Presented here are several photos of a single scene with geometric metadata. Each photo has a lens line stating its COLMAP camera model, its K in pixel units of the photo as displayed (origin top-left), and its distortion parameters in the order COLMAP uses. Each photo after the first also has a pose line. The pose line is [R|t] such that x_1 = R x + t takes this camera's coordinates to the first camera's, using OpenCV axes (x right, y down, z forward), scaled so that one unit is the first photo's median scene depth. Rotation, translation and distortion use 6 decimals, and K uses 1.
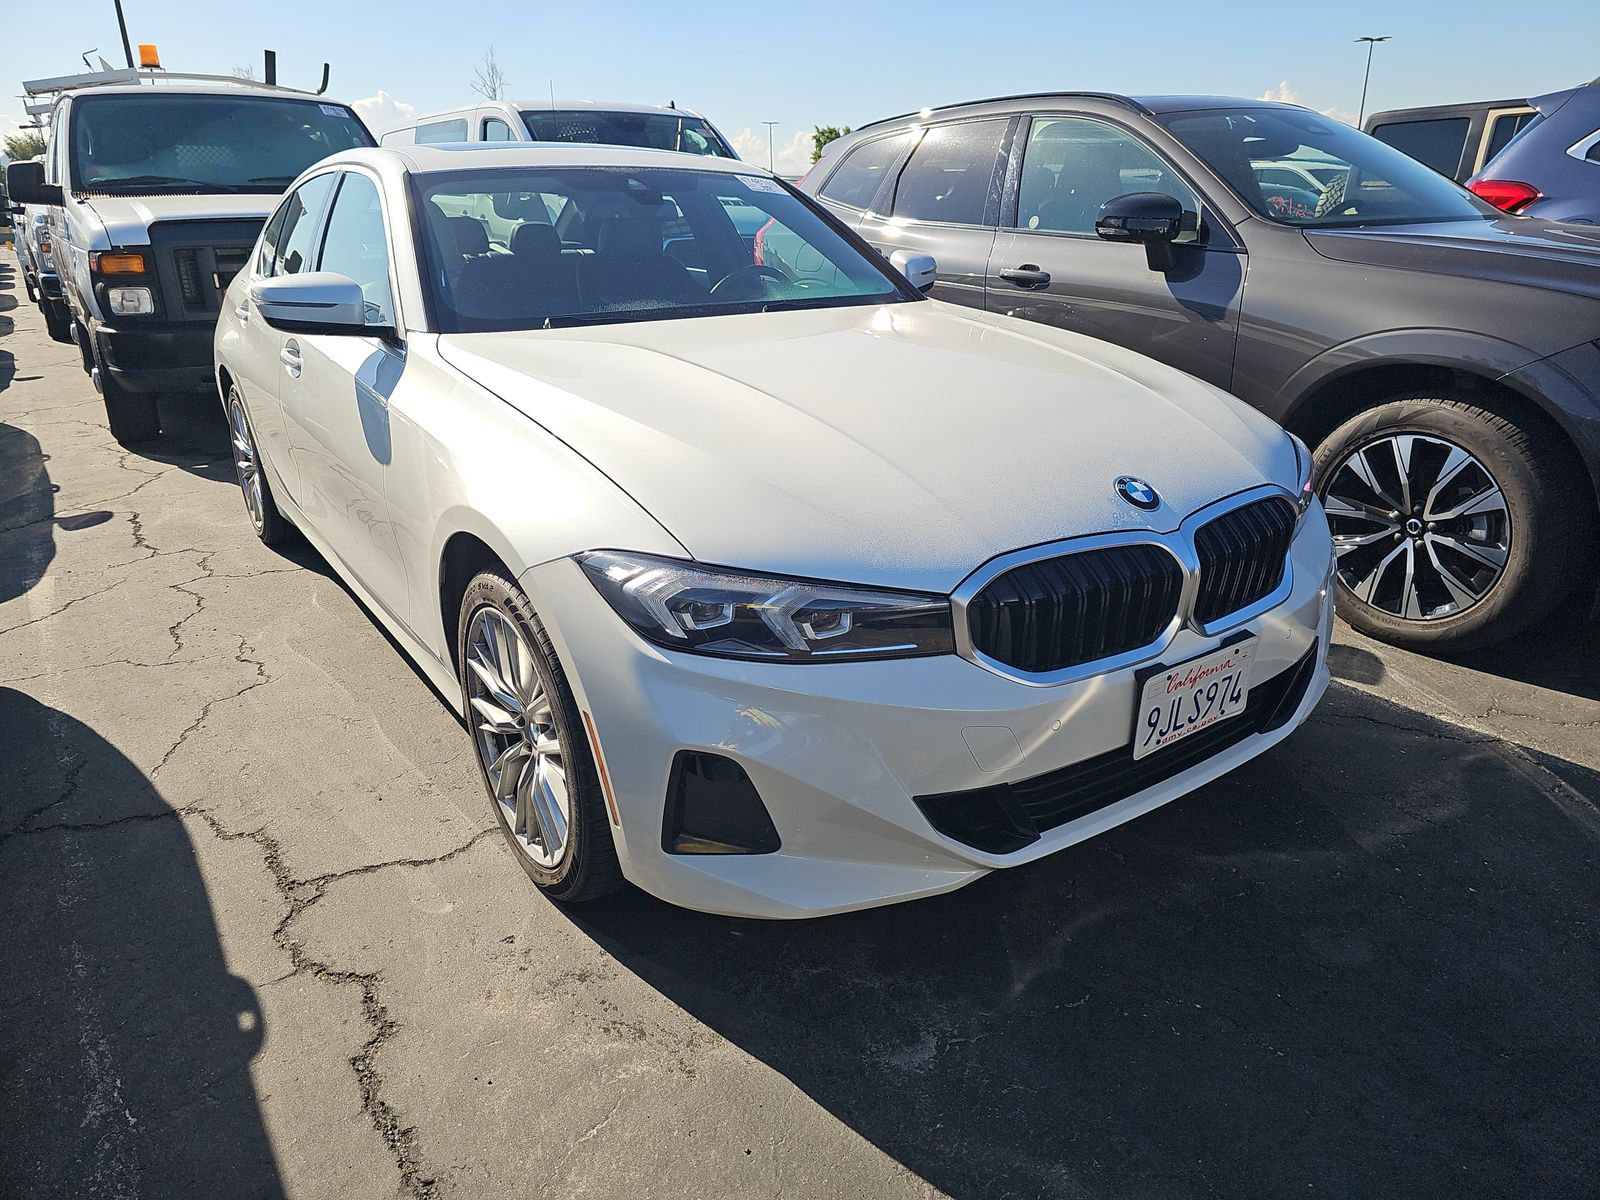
lens RADIAL K [[1160.5, 0, 800.0], [0, 1160.5, 600.0], [0, 0, 1]] dist [0.058989, -0.065897]
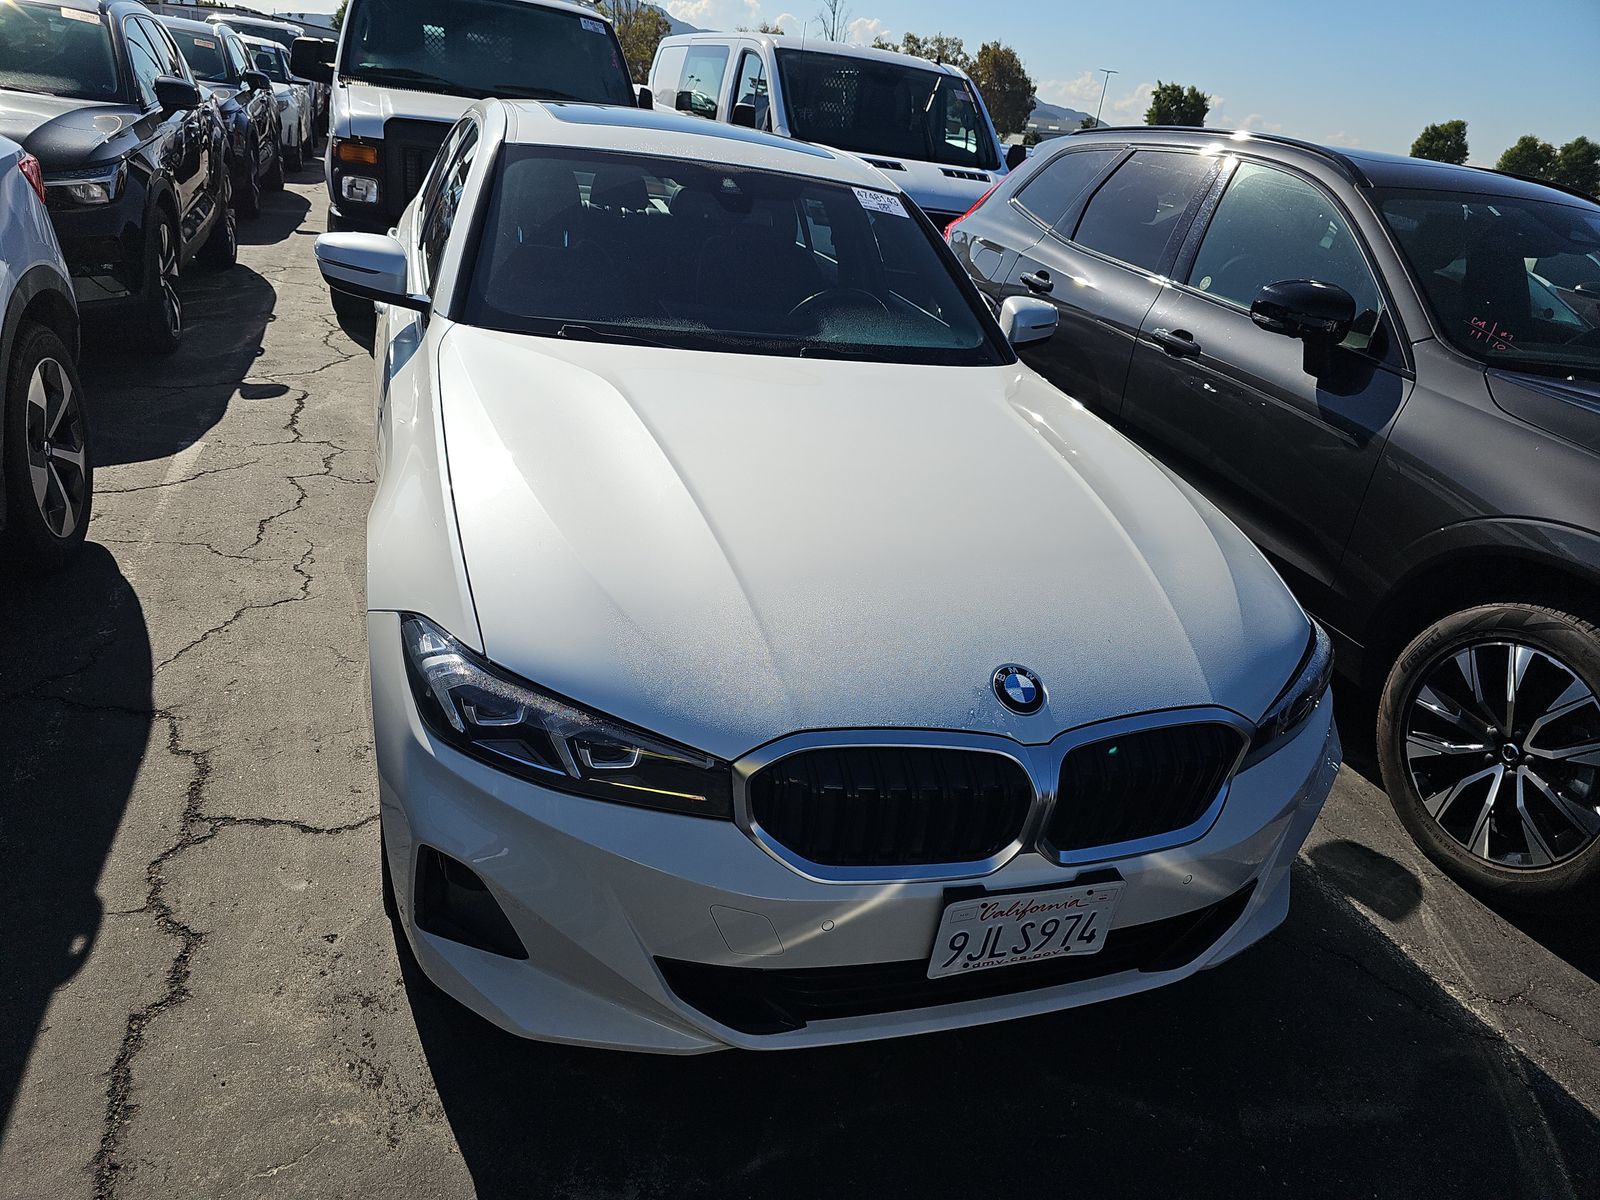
lens RADIAL K [[1143.3, 0, 810.6], [0, 1143.3, 607.0], [0, 0, 1]] dist [0.053530, -0.056719]
pose [[0.943184, 0.247785, -0.221373, 0.257512], [-0.228485, 0.967390, 0.109323, -0.170097], [0.241243, -0.052531, 0.969042, 0.107448]]
